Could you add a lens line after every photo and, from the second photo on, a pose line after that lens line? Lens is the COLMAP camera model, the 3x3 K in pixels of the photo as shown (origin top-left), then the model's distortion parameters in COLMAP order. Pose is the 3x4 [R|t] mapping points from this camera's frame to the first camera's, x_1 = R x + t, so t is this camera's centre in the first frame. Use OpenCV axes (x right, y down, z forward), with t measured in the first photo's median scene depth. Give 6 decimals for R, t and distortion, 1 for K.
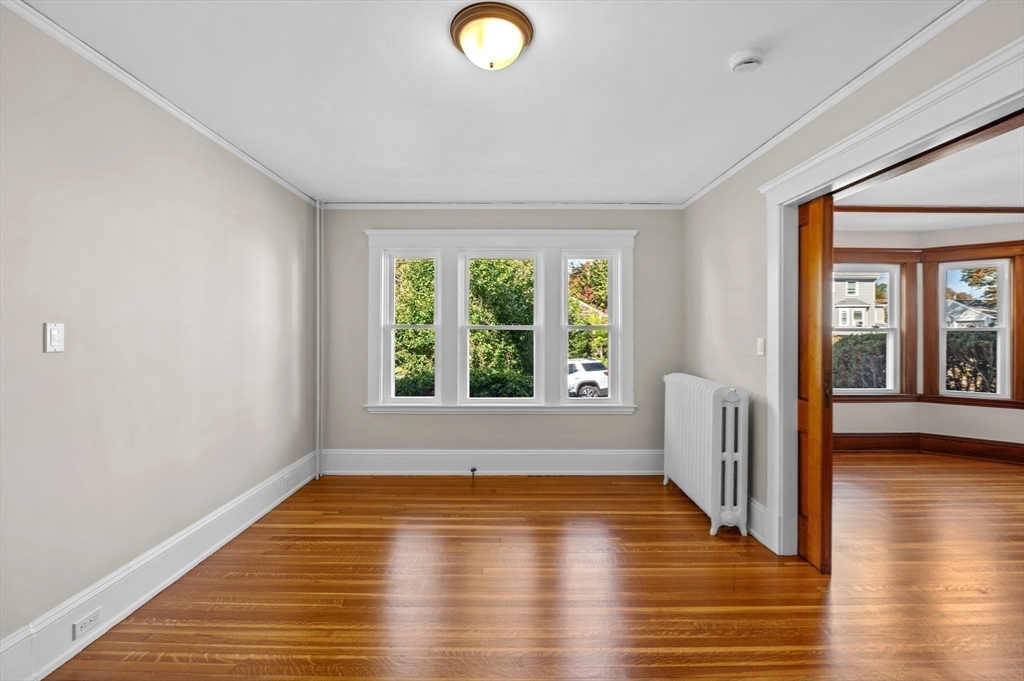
lens RADIAL K [[415.6, 0, 510.3], [0, 415.6, 332.8], [0, 0, 1]] dist [-0.011385, -0.000183]
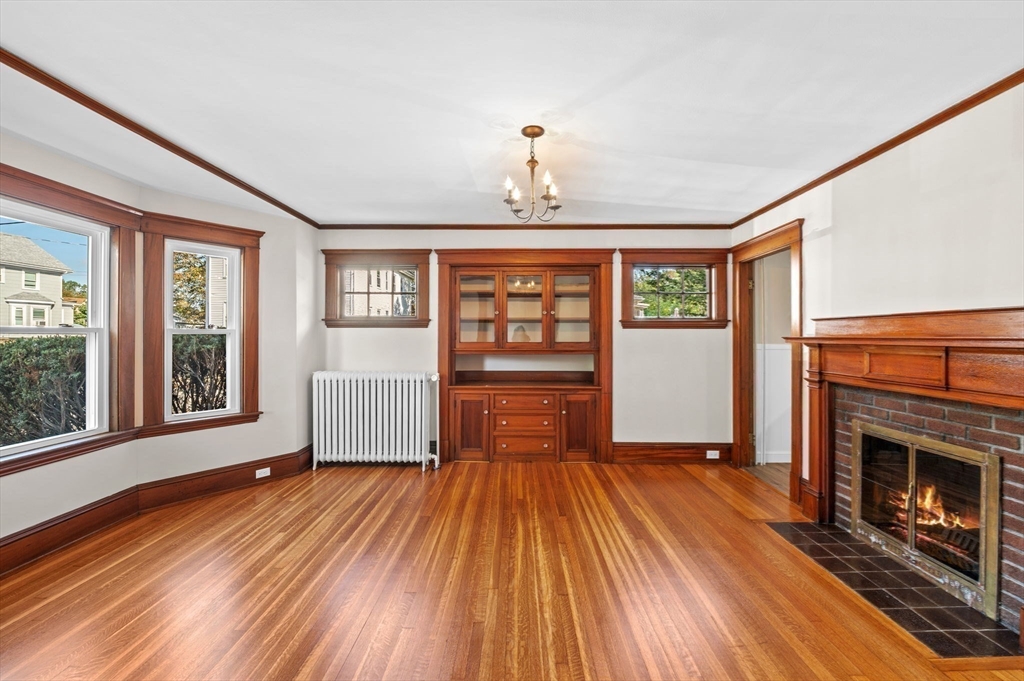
lens RADIAL K [[415.6, 0, 510.3], [0, 415.6, 332.8], [0, 0, 1]] dist [-0.011385, -0.000183]
pose [[0.015086, 0.005234, 0.999872, 0.307337], [-0.000269, 0.999986, -0.005230, -0.001472], [-0.999886, -0.000190, 0.015088, 0.352493]]
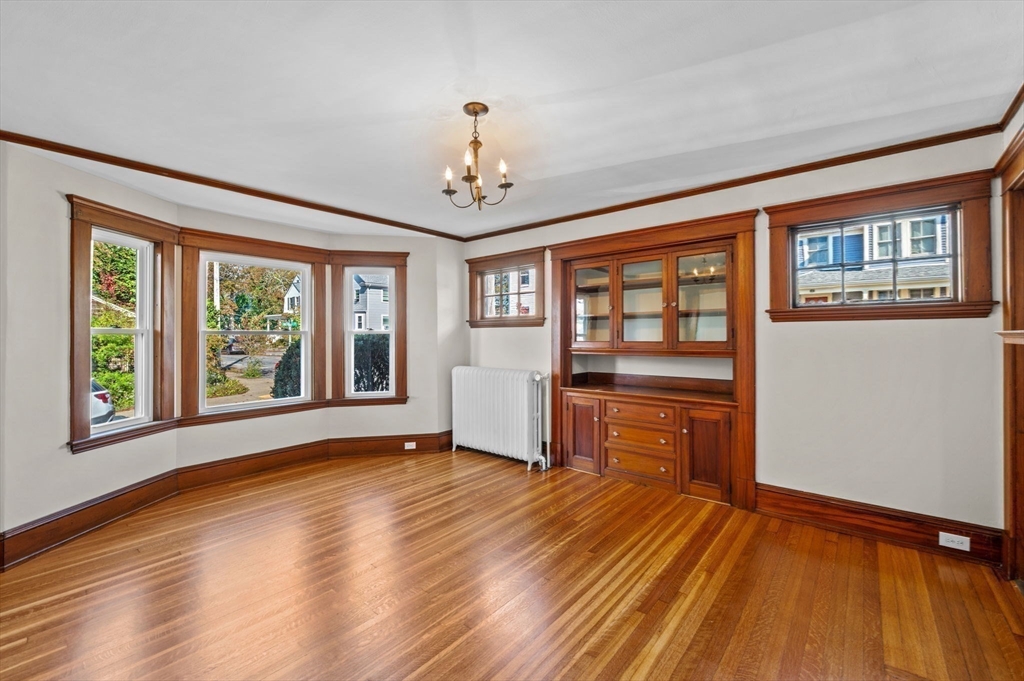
lens RADIAL K [[421.9, 0, 512.0], [0, 421.9, 335.1], [0, 0, 1]] dist [-0.009429, -0.000318]
pose [[0.642901, -0.005521, 0.765929, 0.471795], [0.008396, 0.999965, 0.000160, 0.000640], [-0.765903, 0.006328, 0.642925, 0.021551]]
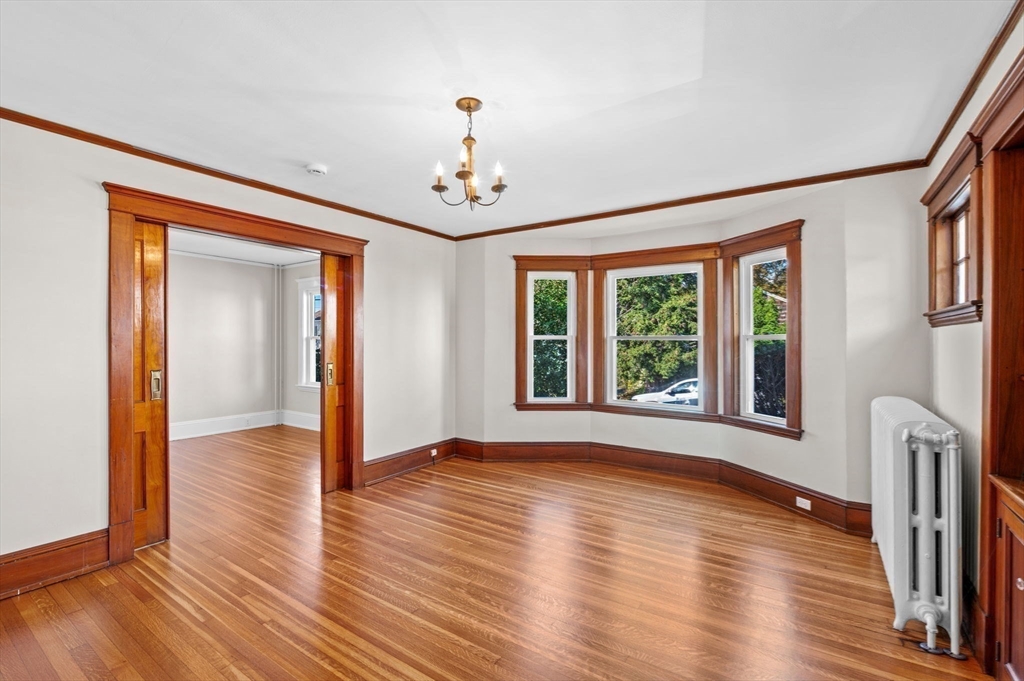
lens RADIAL K [[456.7, 0, 509.8], [0, 456.7, 340.6], [0, 0, 1]] dist [-0.014595, -0.000219]
pose [[0.826461, -0.000220, -0.562993, 1.073023], [-0.001793, 0.999994, -0.003023, 0.001818], [0.562990, 0.003508, 0.826456, -0.017825]]
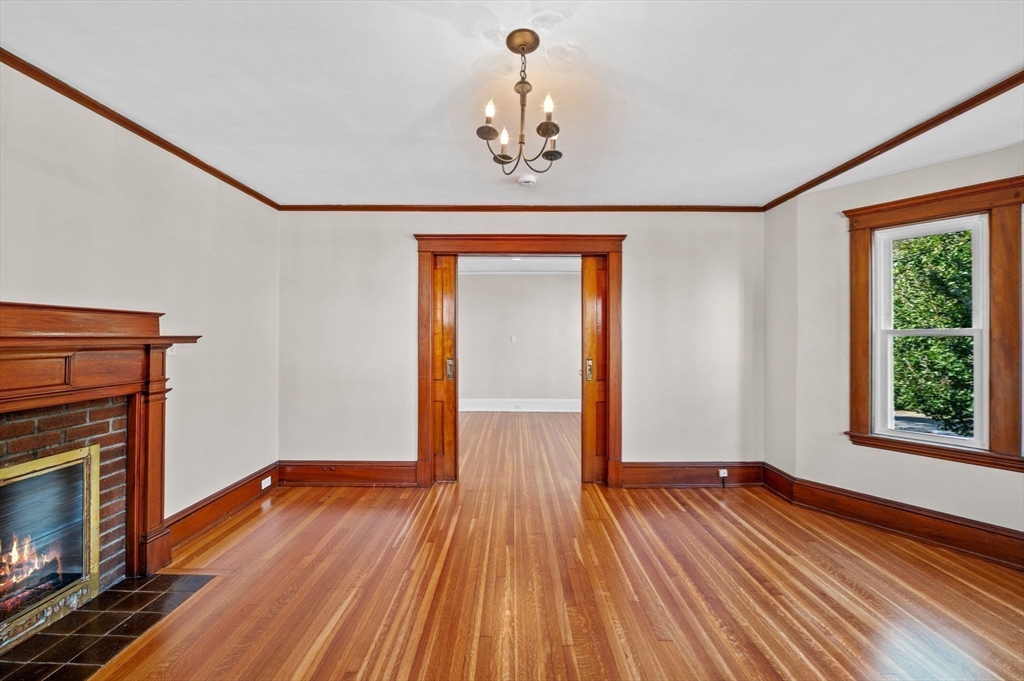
lens RADIAL K [[402.2, 0, 512.3], [0, 402.2, 336.8], [0, 0, 1]] dist [-0.009914, -0.000114]
pose [[-0.000208, -0.003859, -0.999993, 1.101973], [-0.004539, 0.999982, -0.003858, 0.001303], [0.999990, 0.004538, -0.000225, 0.326813]]
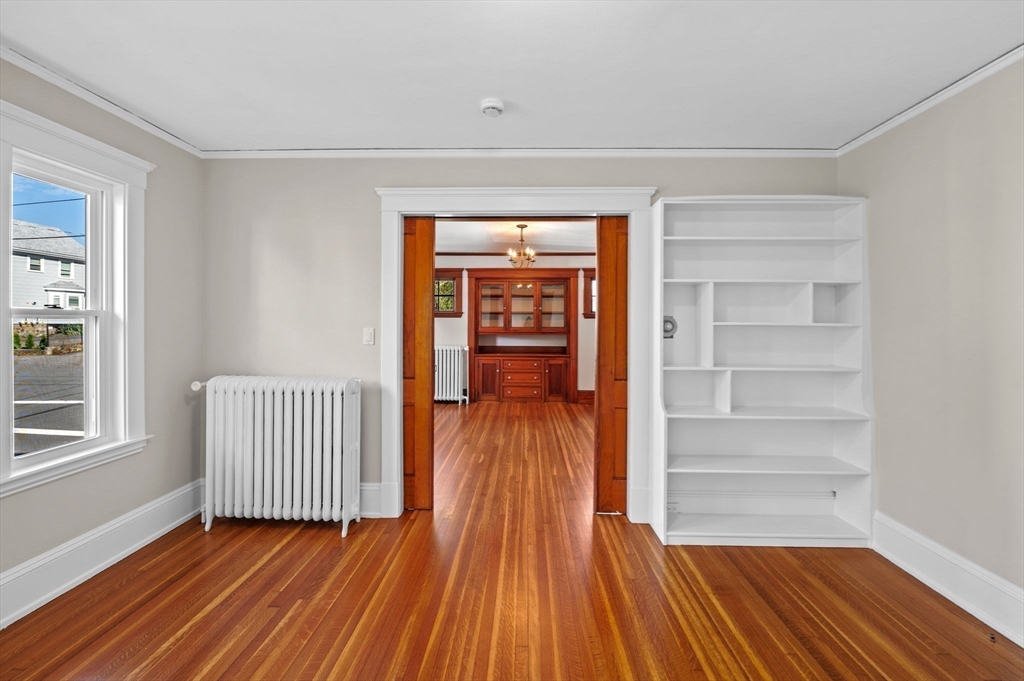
lens RADIAL K [[433.1, 0, 511.3], [0, 433.1, 320.2], [0, 0, 1]] dist [-0.010543, -0.001091]
pose [[0.032517, 0.004985, 0.999459, -0.269652], [-0.002510, 0.999985, -0.004906, -0.001741], [-0.999468, -0.002349, 0.032529, 0.324952]]
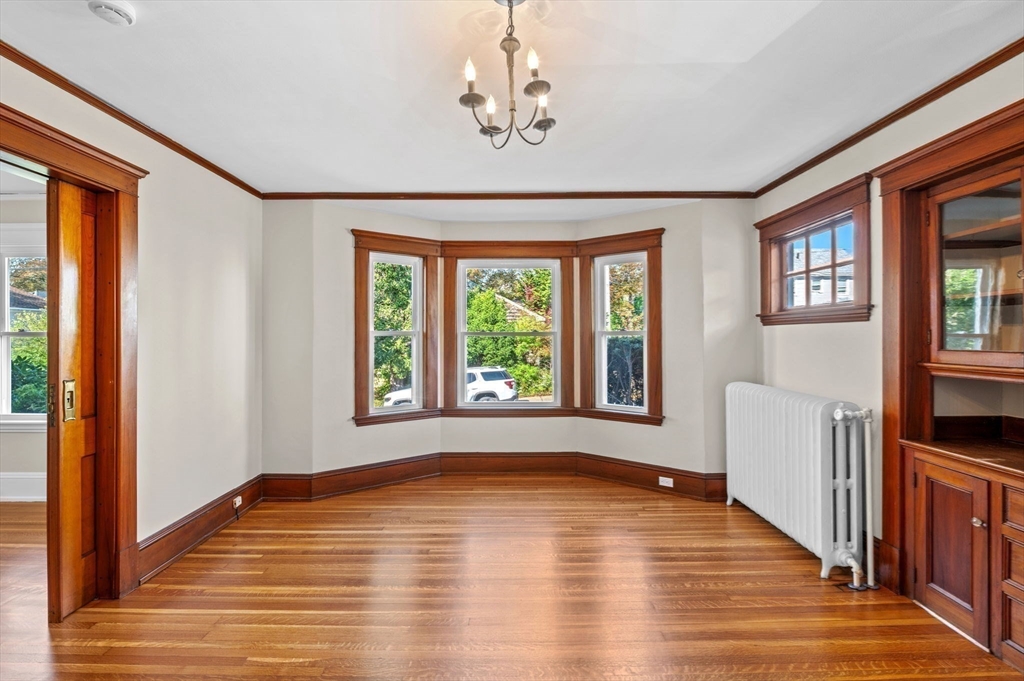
lens RADIAL K [[457.6, 0, 509.3], [0, 457.6, 333.9], [0, 0, 1]] dist [-0.008928, -0.000510]
pose [[0.999973, -0.004078, 0.006060, 0.780548], [0.004131, 0.999953, -0.008737, 0.000363], [-0.006024, 0.008762, 0.999943, 0.026672]]
